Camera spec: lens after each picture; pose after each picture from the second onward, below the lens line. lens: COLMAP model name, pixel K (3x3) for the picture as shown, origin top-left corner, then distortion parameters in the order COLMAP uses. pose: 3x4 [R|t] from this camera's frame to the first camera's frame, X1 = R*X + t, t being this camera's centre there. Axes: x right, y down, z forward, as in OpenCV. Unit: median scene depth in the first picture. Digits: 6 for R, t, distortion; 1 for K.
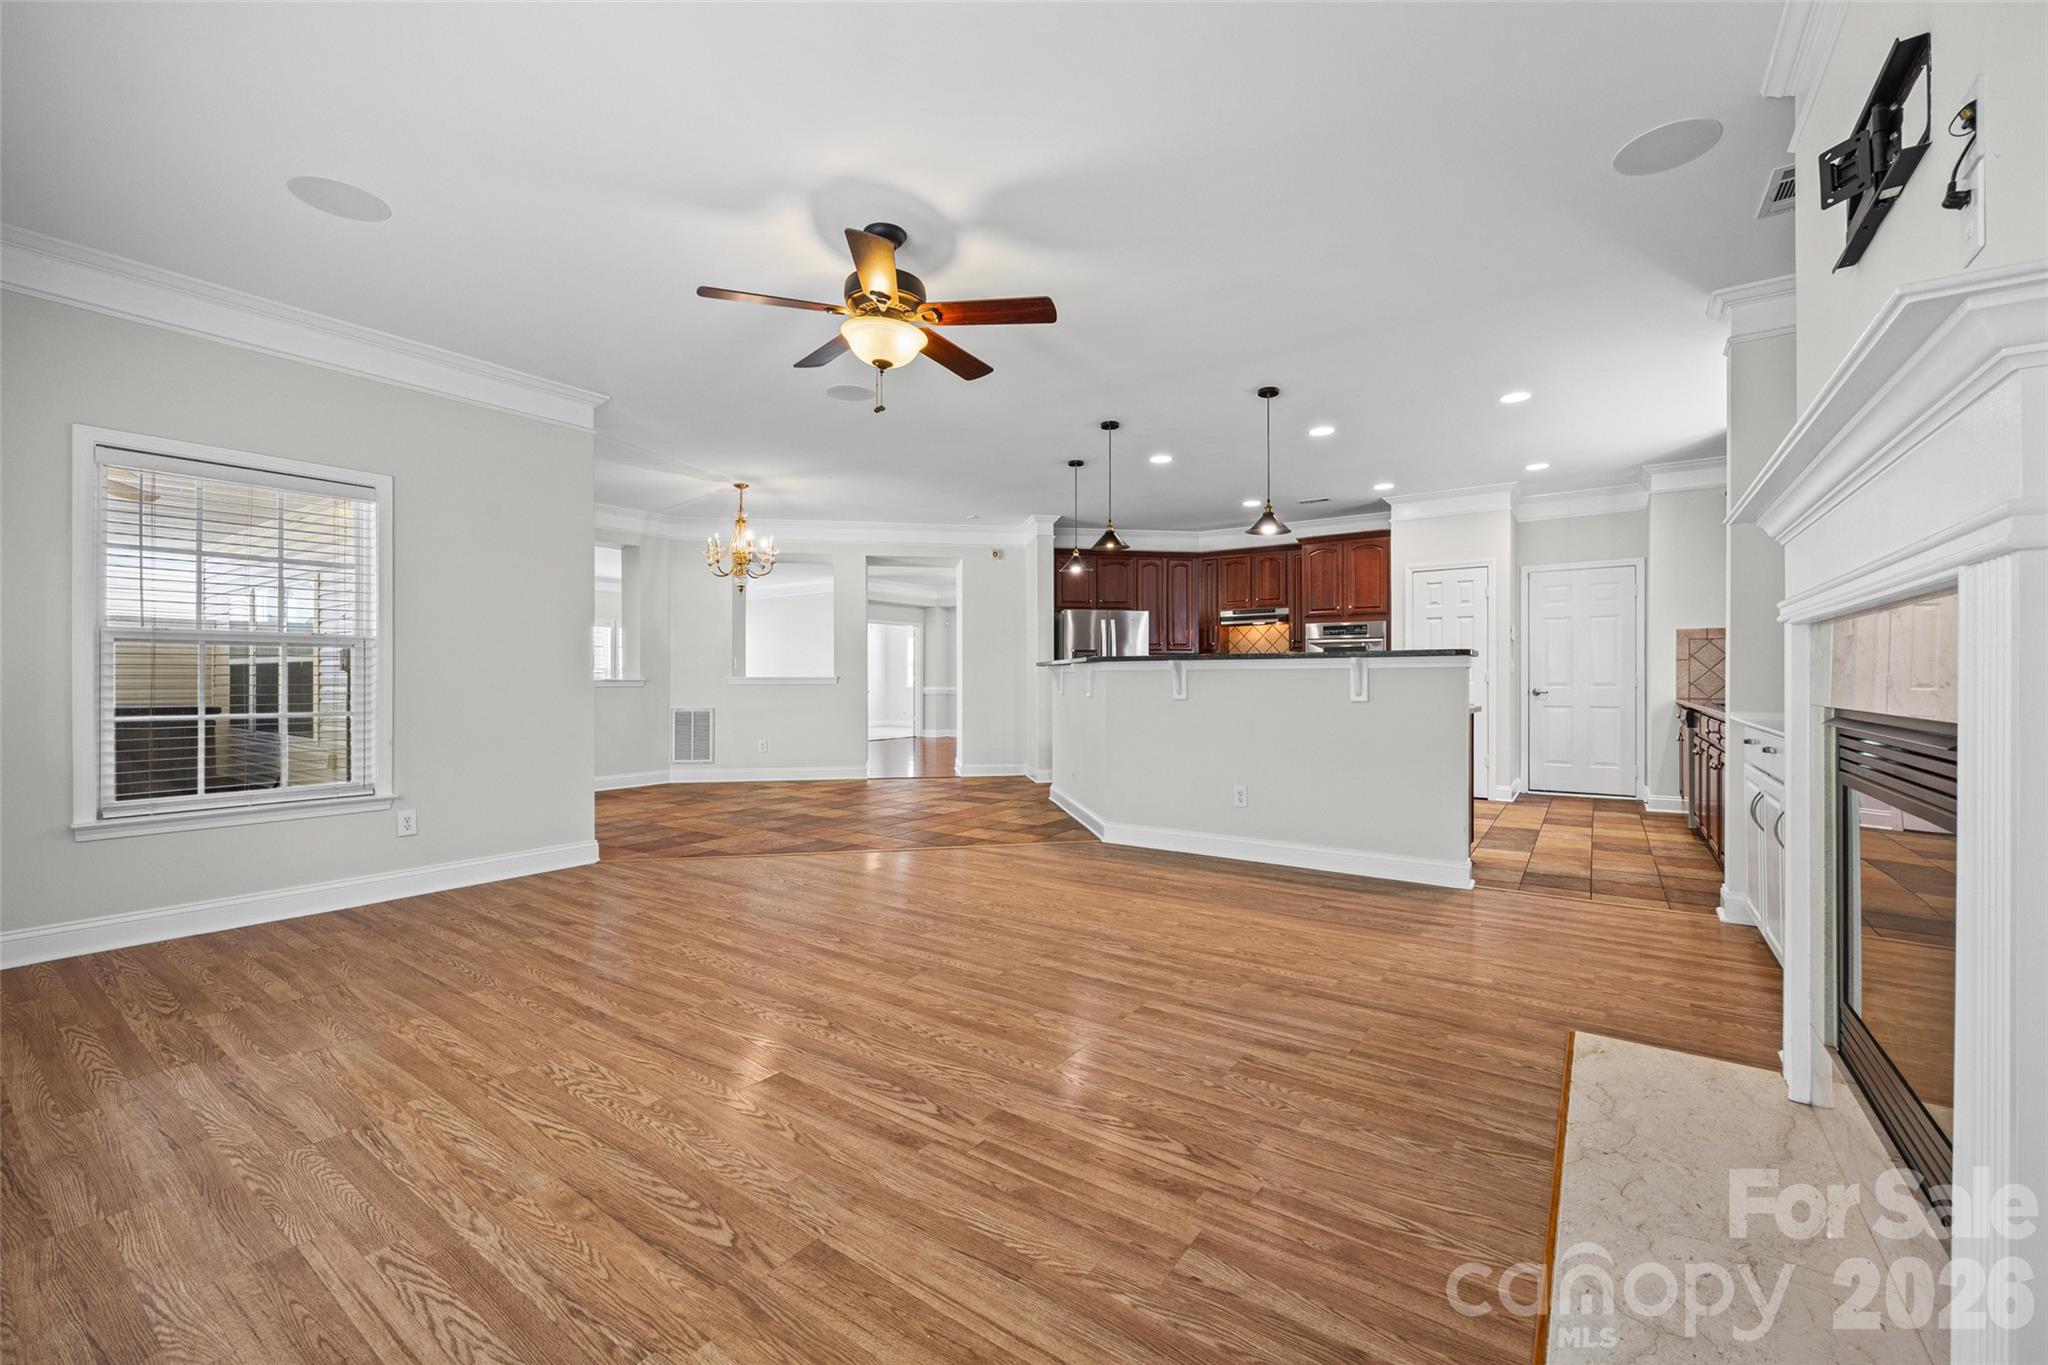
lens RADIAL K [[816.8, 0, 1050.7], [0, 816.8, 684.9], [0, 0, 1]] dist [-0.003029, 0.000287]
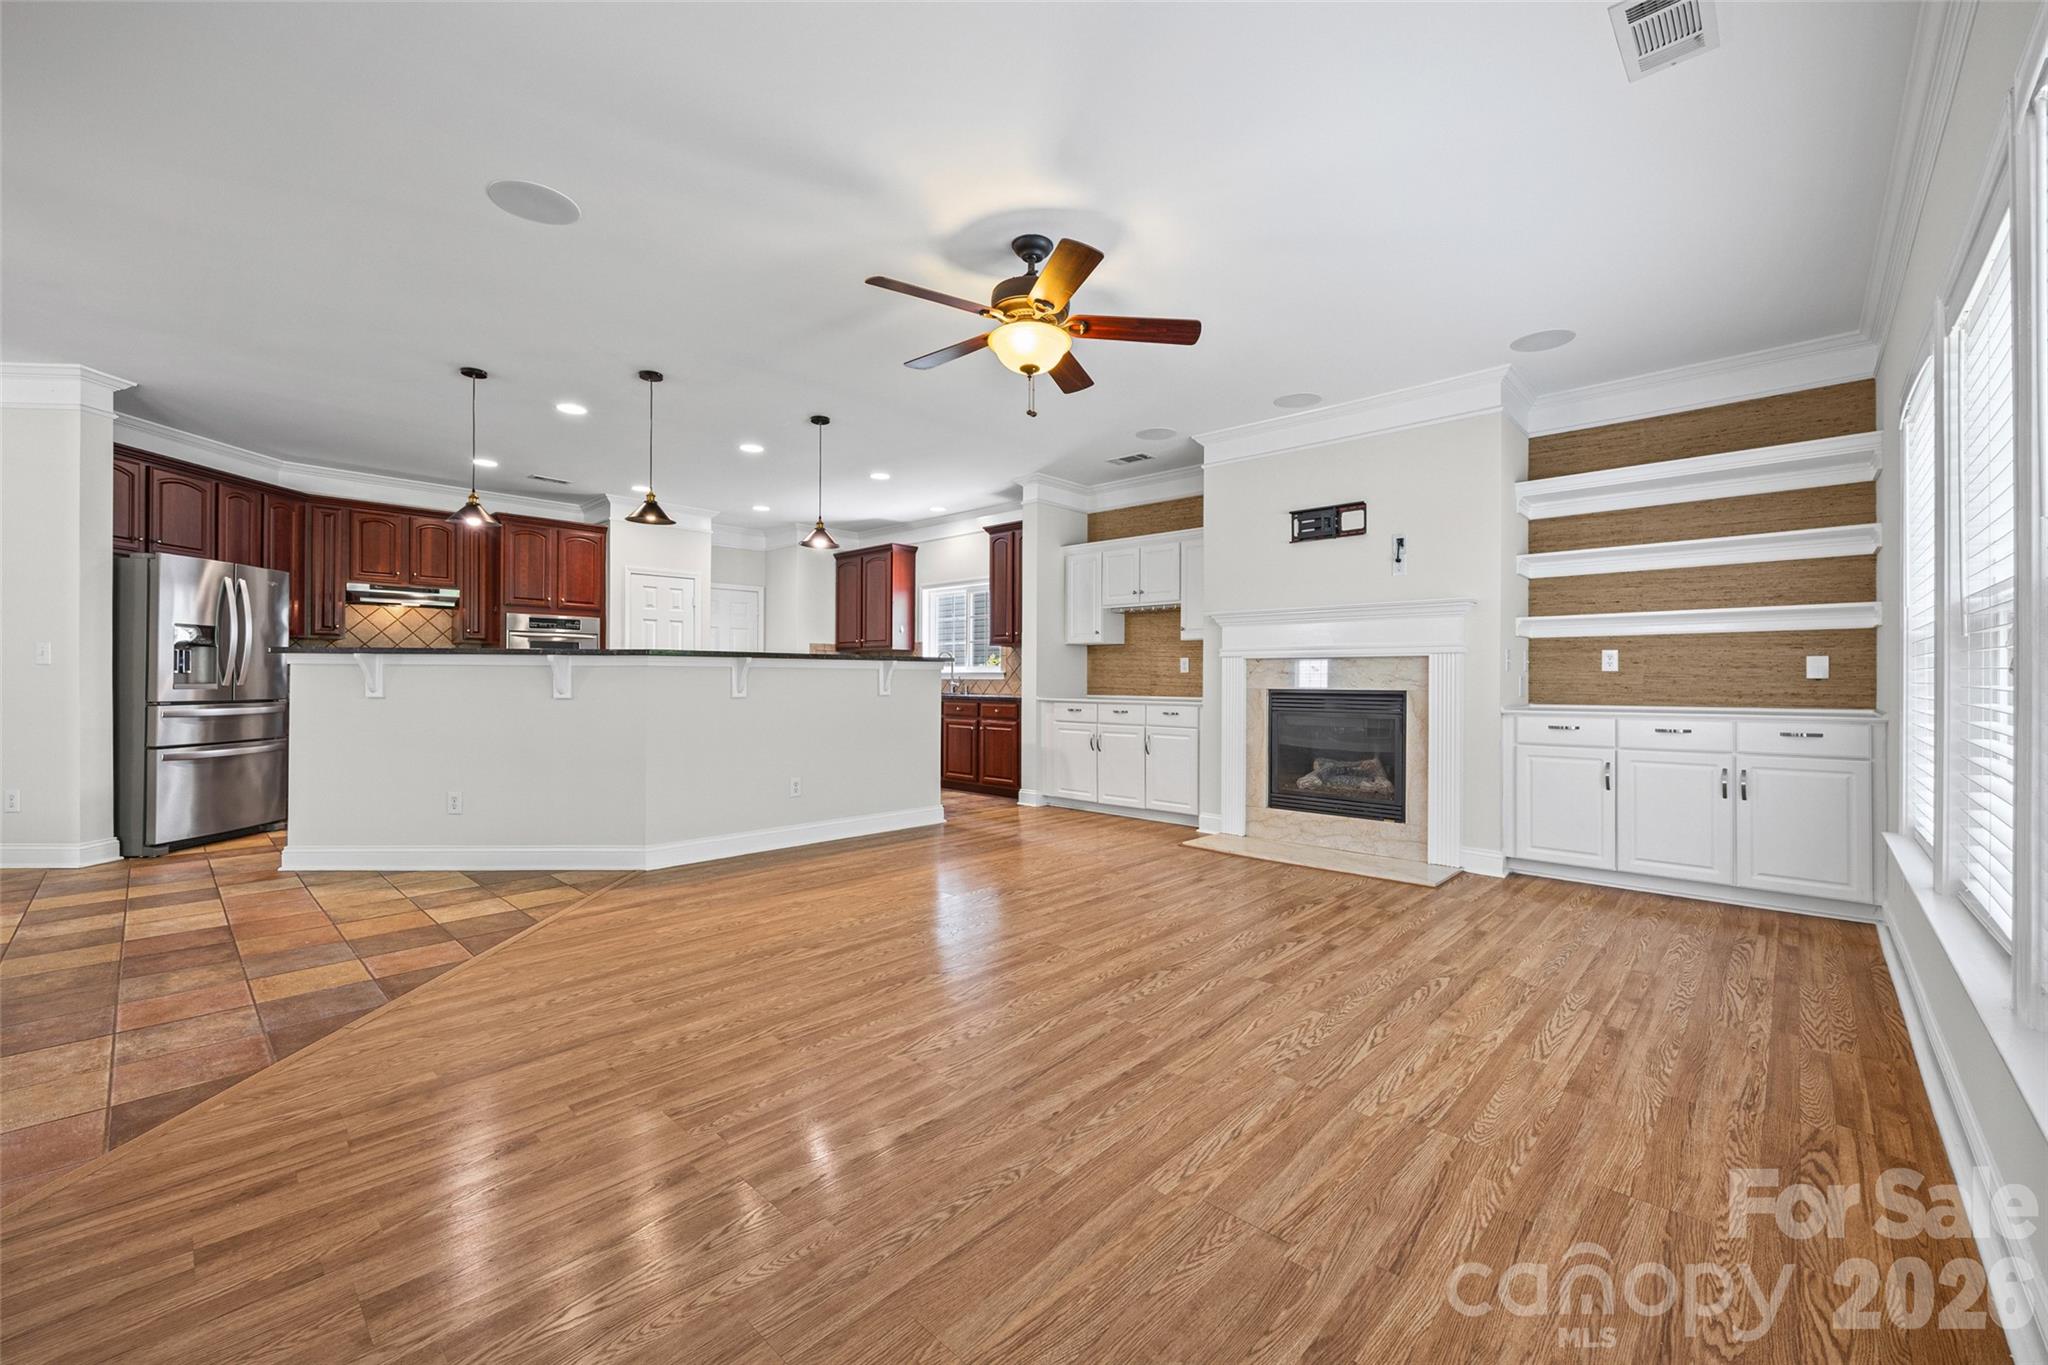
lens RADIAL K [[816.8, 0, 1029.5], [0, 816.8, 682.4], [0, 0, 1]] dist [-0.003029, 0.000287]
pose [[0.153343, -0.003116, 0.988168, -1.220383], [0.004271, 0.999988, 0.002491, -0.002805], [-0.988164, 0.003838, 0.153355, 0.844749]]
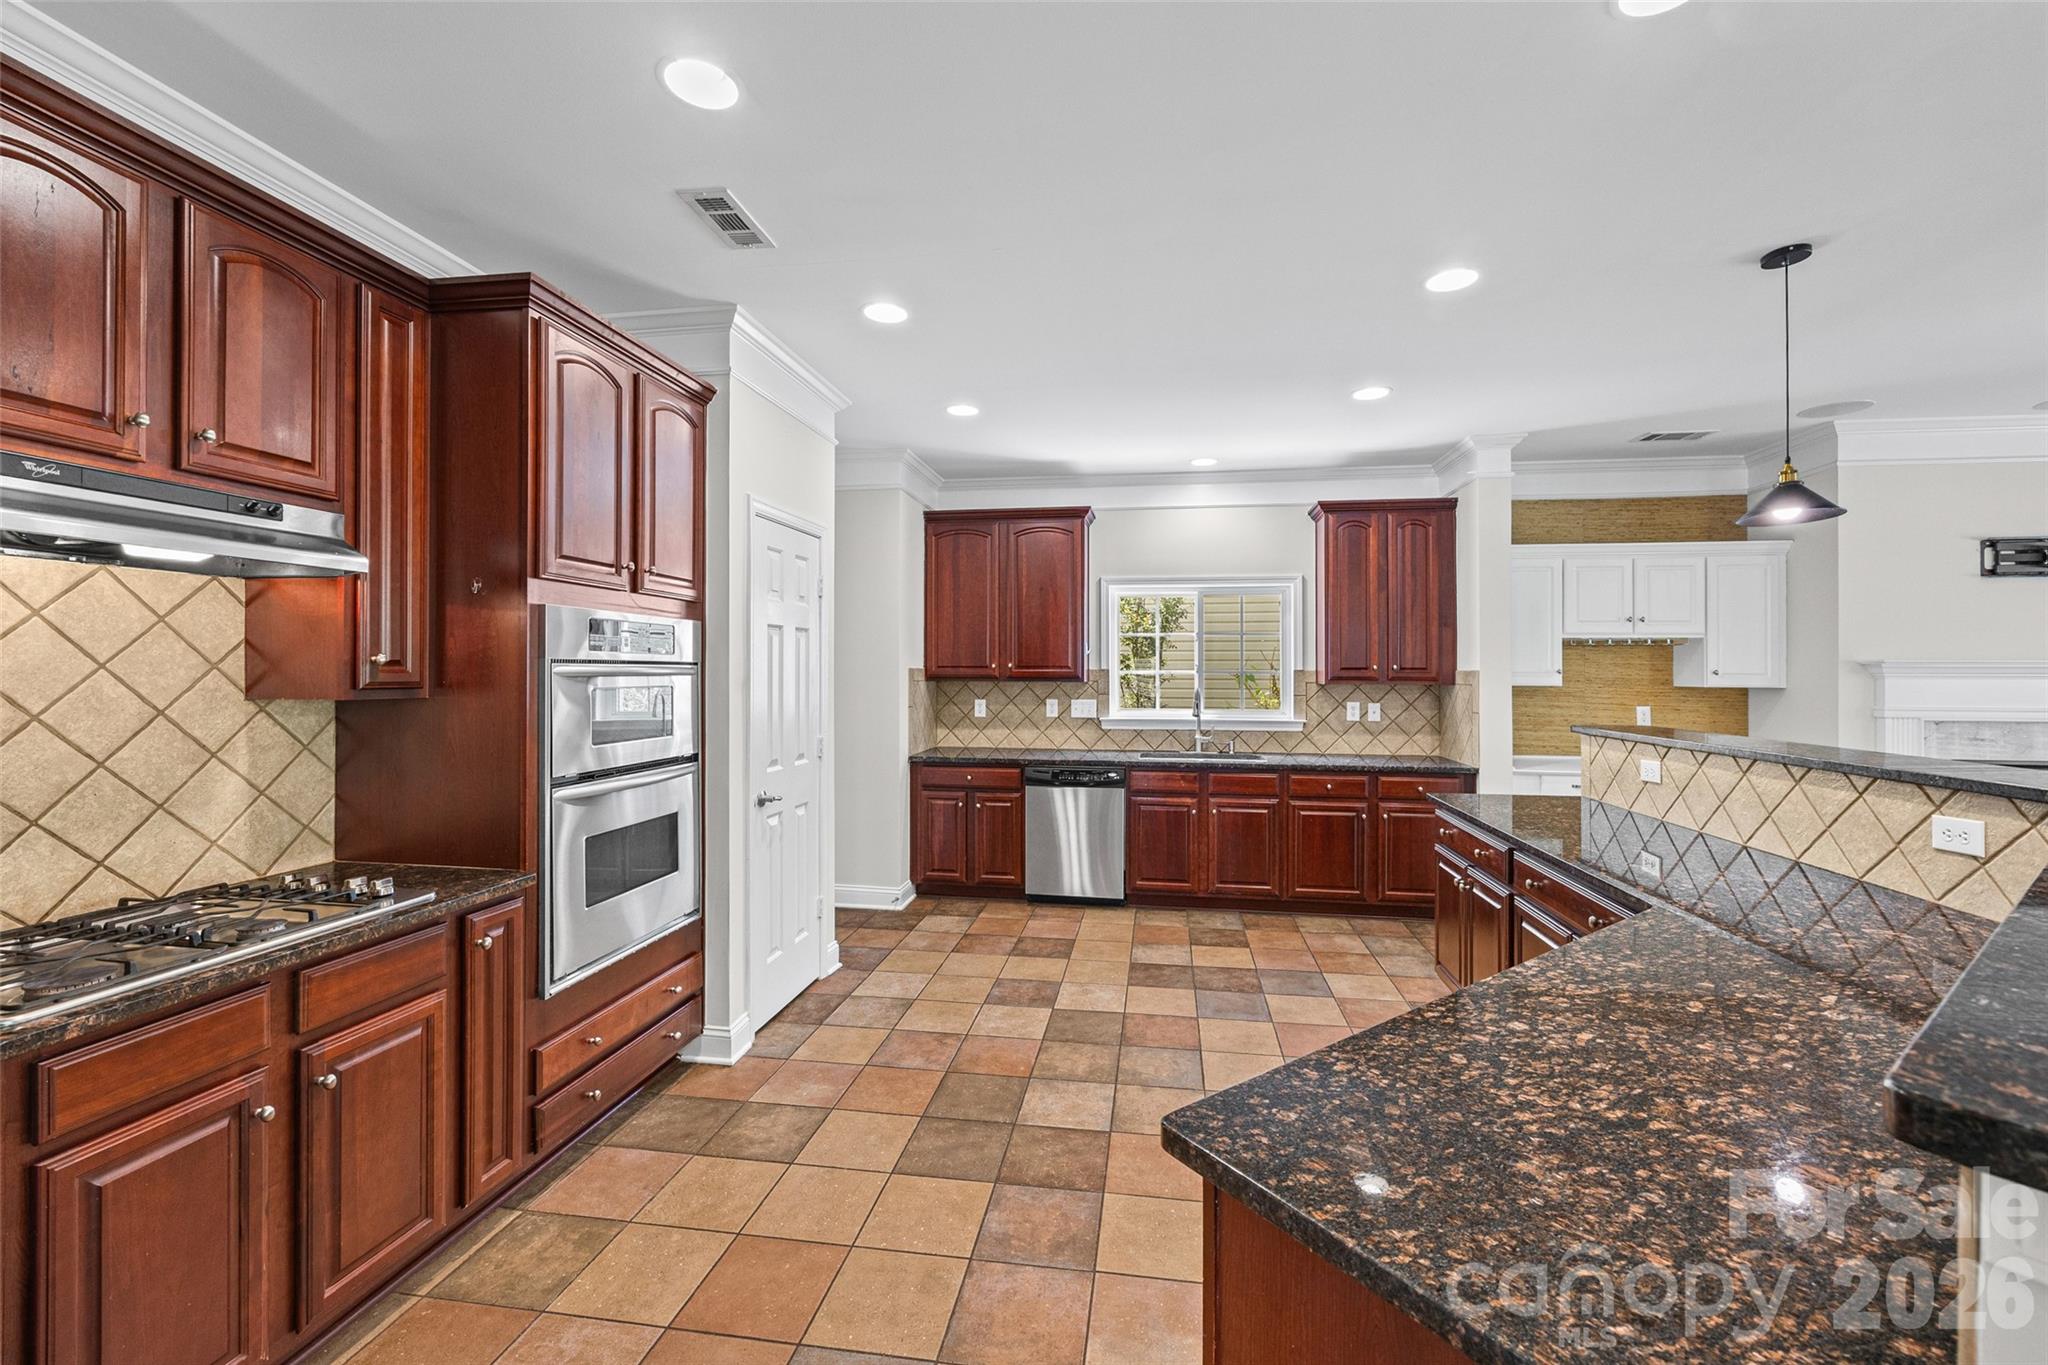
lens RADIAL K [[816.8, 0, 1040.7], [0, 816.8, 672.6], [0, 0, 1]] dist [-0.003029, 0.000287]
pose [[-0.427607, -0.004138, 0.903955, -0.006711], [0.003581, 0.999974, 0.006272, -0.141505], [-0.903958, 0.005919, -0.427581, 2.570452]]
